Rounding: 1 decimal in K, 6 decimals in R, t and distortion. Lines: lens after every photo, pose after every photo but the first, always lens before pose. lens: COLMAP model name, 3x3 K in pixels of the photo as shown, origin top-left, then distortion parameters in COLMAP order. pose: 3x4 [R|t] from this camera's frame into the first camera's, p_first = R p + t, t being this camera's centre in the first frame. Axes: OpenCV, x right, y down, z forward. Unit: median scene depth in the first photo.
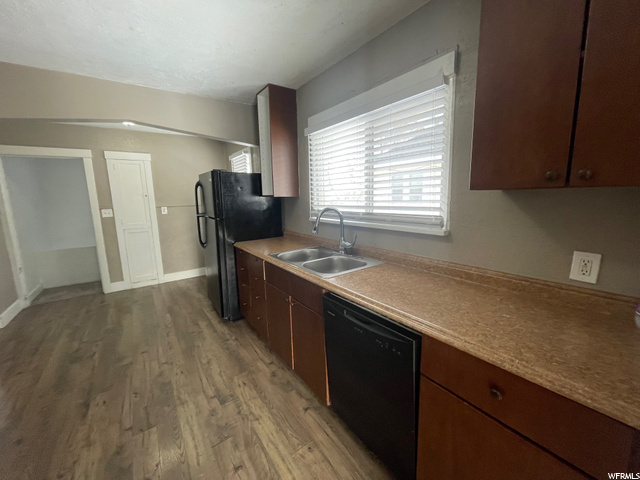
lens RADIAL K [[258.7, 0, 319.5], [0, 258.7, 236.2], [0, 0, 1]] dist [-0.000042, -0.000113]
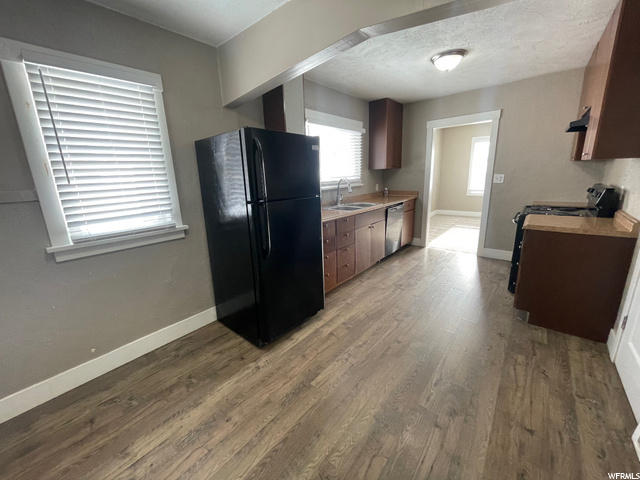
lens RADIAL K [[258.7, 0, 319.5], [0, 258.7, 236.2], [0, 0, 1]] dist [-0.000042, -0.000113]
pose [[-0.256723, -0.198588, 0.945863, -1.283203], [0.188825, 0.949497, 0.250601, -0.156801], [-0.947860, 0.242938, -0.206259, 1.259654]]
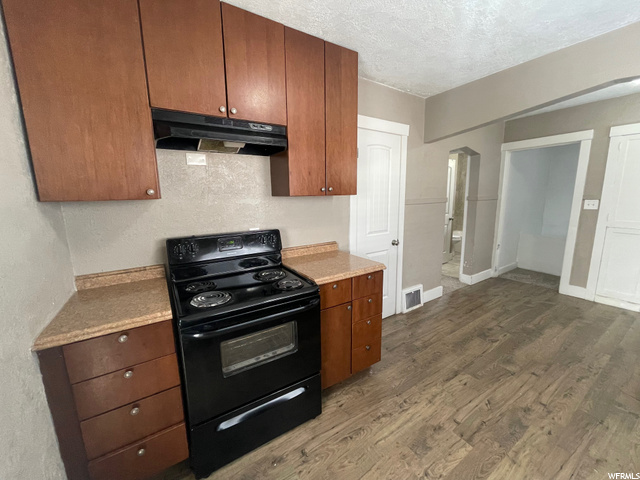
lens RADIAL K [[258.7, 0, 319.5], [0, 258.7, 236.2], [0, 0, 1]] dist [-0.000042, -0.000113]
pose [[-0.047555, 0.190501, -0.980535, 0.087105], [-0.133146, 0.971676, 0.195237, -0.054058], [0.989955, 0.139839, -0.020844, 0.244661]]
